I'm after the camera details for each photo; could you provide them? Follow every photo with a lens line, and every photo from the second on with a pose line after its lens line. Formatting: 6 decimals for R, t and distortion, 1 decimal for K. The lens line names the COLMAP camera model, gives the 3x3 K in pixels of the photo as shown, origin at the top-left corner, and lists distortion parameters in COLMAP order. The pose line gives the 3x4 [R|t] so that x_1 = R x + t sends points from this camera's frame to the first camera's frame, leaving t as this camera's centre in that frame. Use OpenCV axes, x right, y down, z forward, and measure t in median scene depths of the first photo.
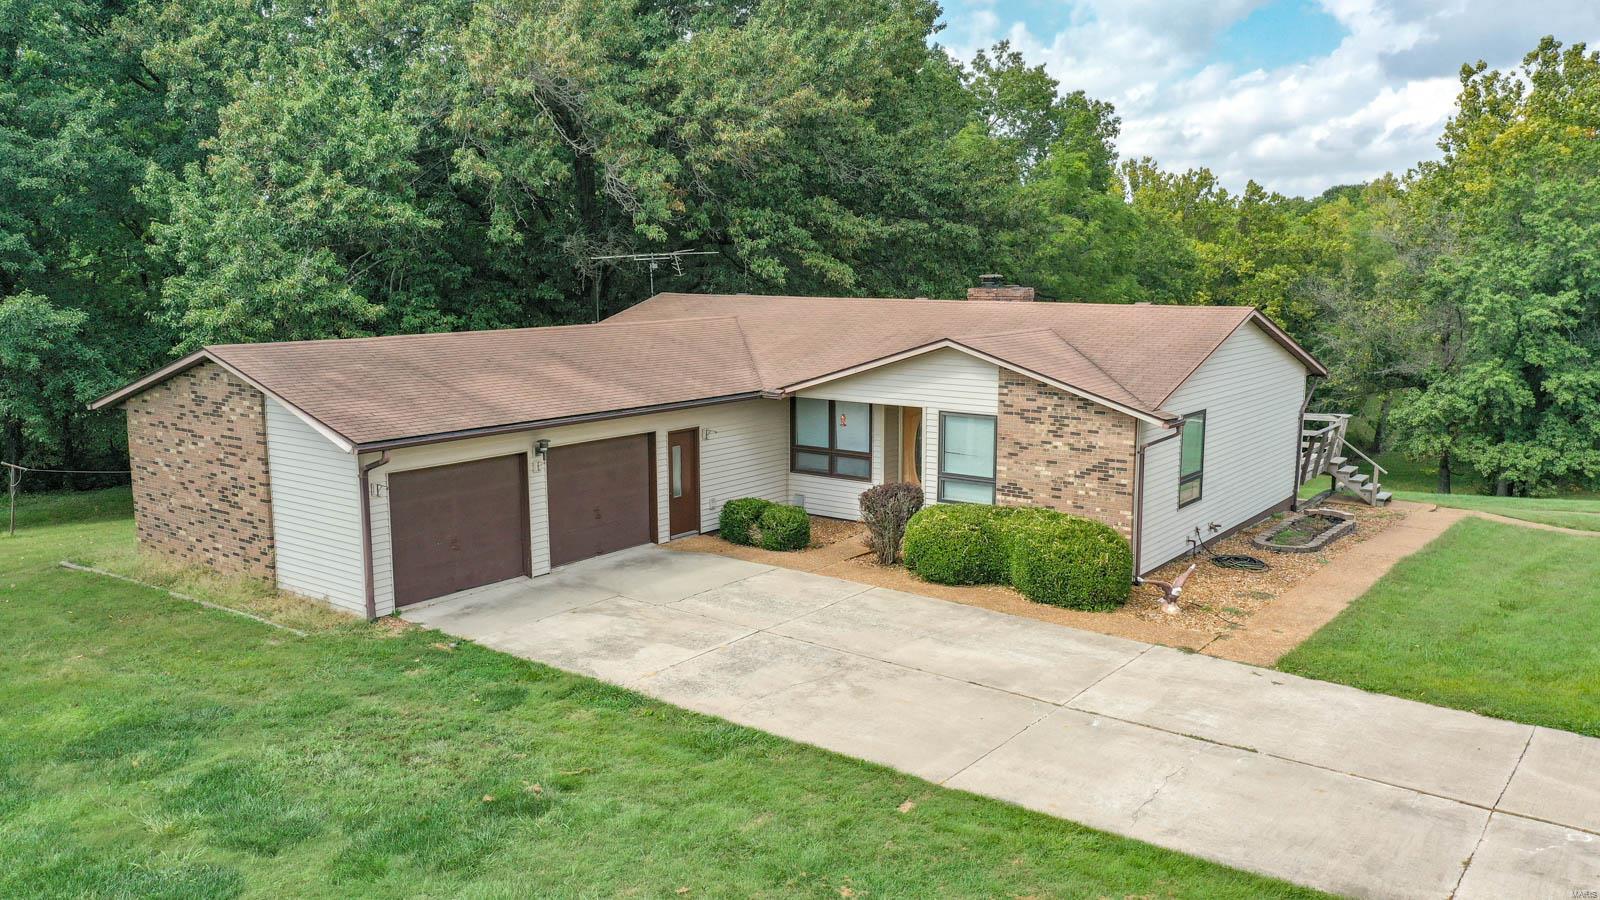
lens RADIAL K [[1264.7, 0, 825.3], [0, 1264.7, 461.6], [0, 0, 1]] dist [-0.008153, 0.003329]
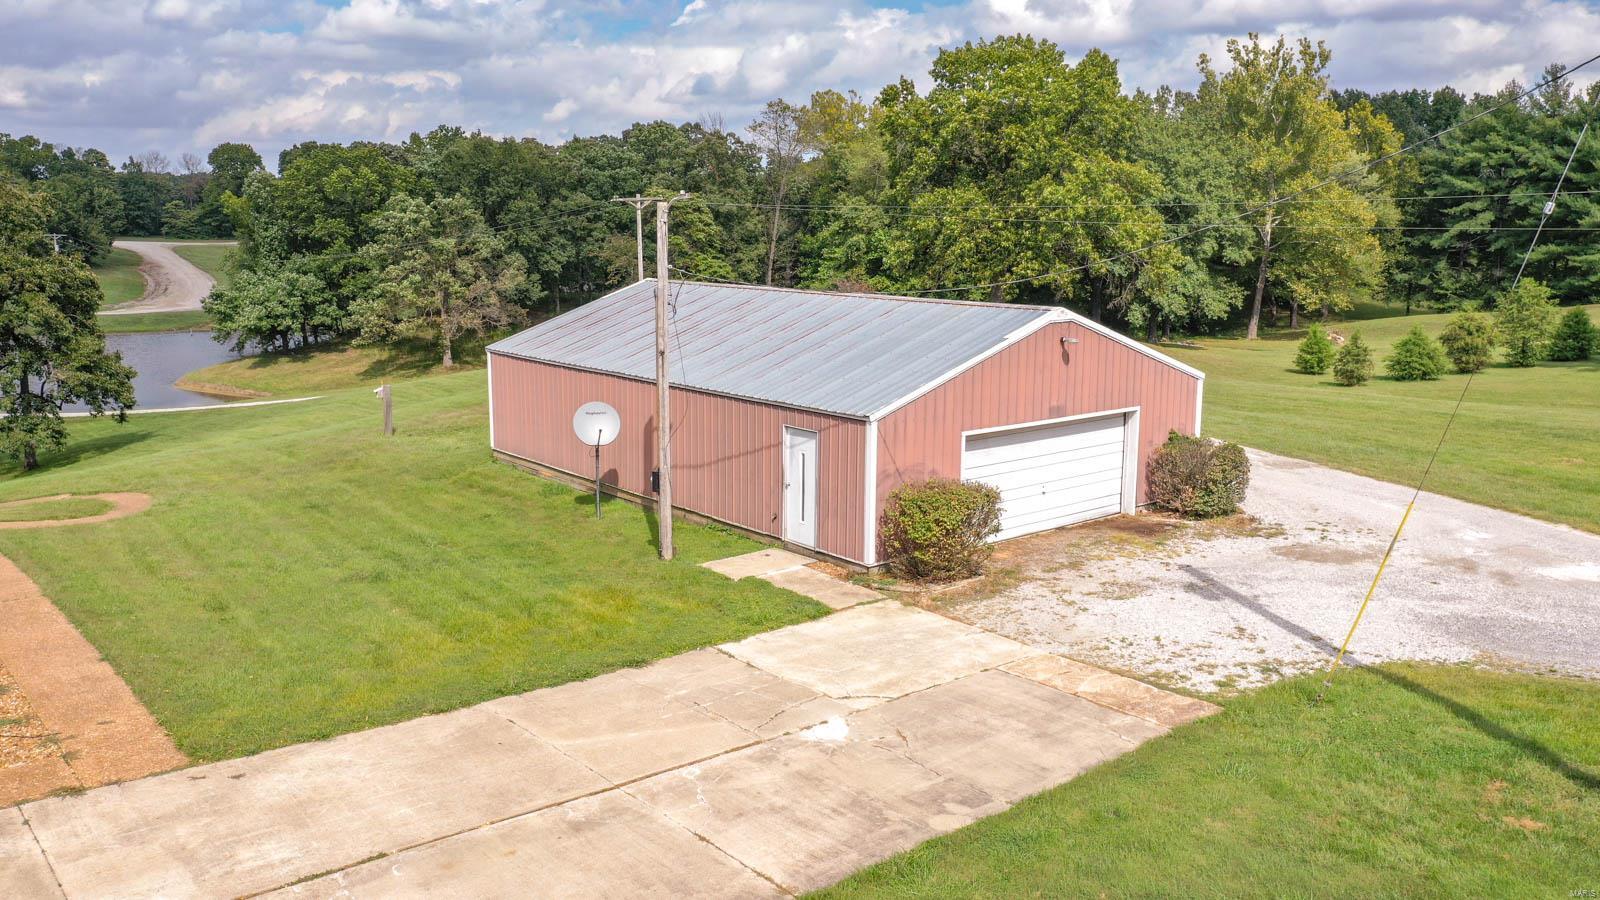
lens RADIAL K [[1264.7, 0, 801.3], [0, 1264.7, 449.2], [0, 0, 1]] dist [-0.008153, 0.003329]
pose [[0.257733, -0.170000, 0.951143, -0.179685], [0.150698, 0.979426, 0.134220, -0.051551], [-0.954392, 0.108742, 0.278049, 0.298462]]
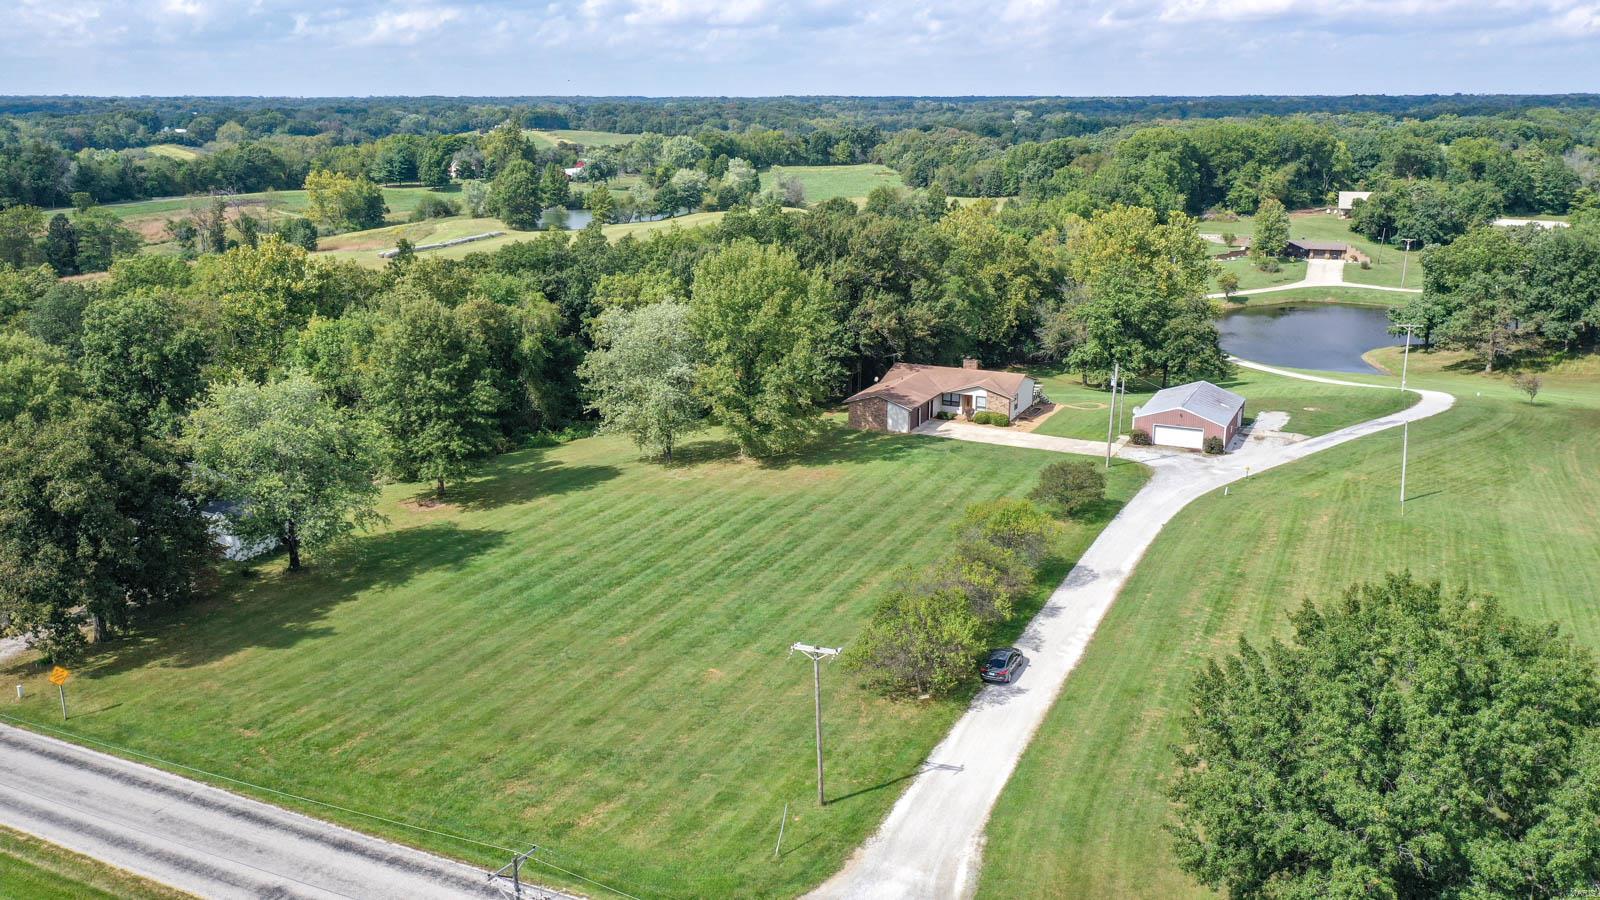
lens RADIAL K [[1264.7, 0, 798.5], [0, 1264.7, 452.3], [0, 0, 1]] dist [-0.008153, 0.003329]
pose [[0.984314, -0.046952, 0.170062, -1.970485], [0.027714, 0.993120, 0.113776, -0.534037], [-0.174234, -0.107278, 0.978843, -5.302717]]
